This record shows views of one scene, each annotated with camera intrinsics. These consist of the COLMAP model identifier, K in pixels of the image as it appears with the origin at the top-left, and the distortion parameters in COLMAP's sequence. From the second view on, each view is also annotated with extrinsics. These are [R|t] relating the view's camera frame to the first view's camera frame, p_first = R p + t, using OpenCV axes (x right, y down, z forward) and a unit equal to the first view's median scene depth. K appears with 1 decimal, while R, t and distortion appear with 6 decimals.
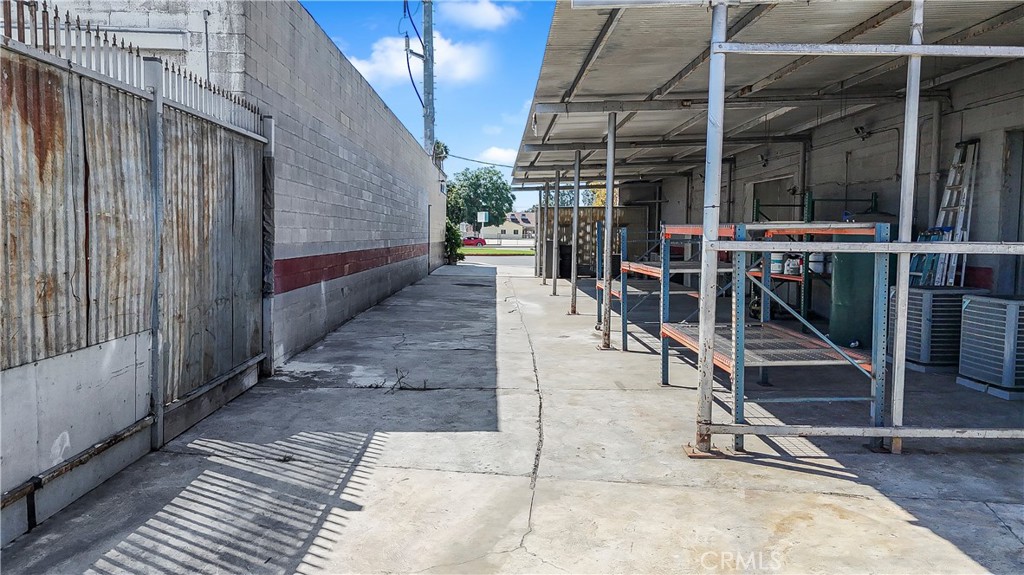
lens RADIAL K [[742.5, 0, 512.5], [0, 742.5, 286.8], [0, 0, 1]] dist [0.011811, 0.002368]
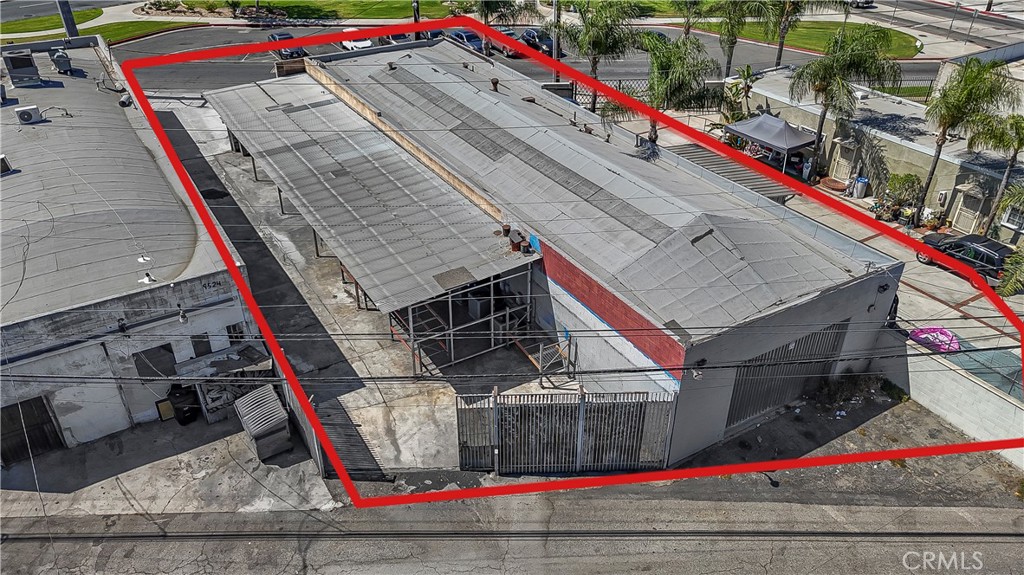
lens RADIAL K [[742.5, 0, 512.0], [0, 742.5, 288.3], [0, 0, 1]] dist [0.011811, 0.002368]
pose [[0.862745, -0.280107, 0.420964, -1.098436], [0.042889, 0.870077, 0.491046, -2.753961], [-0.503817, -0.405593, 0.762668, -2.811330]]
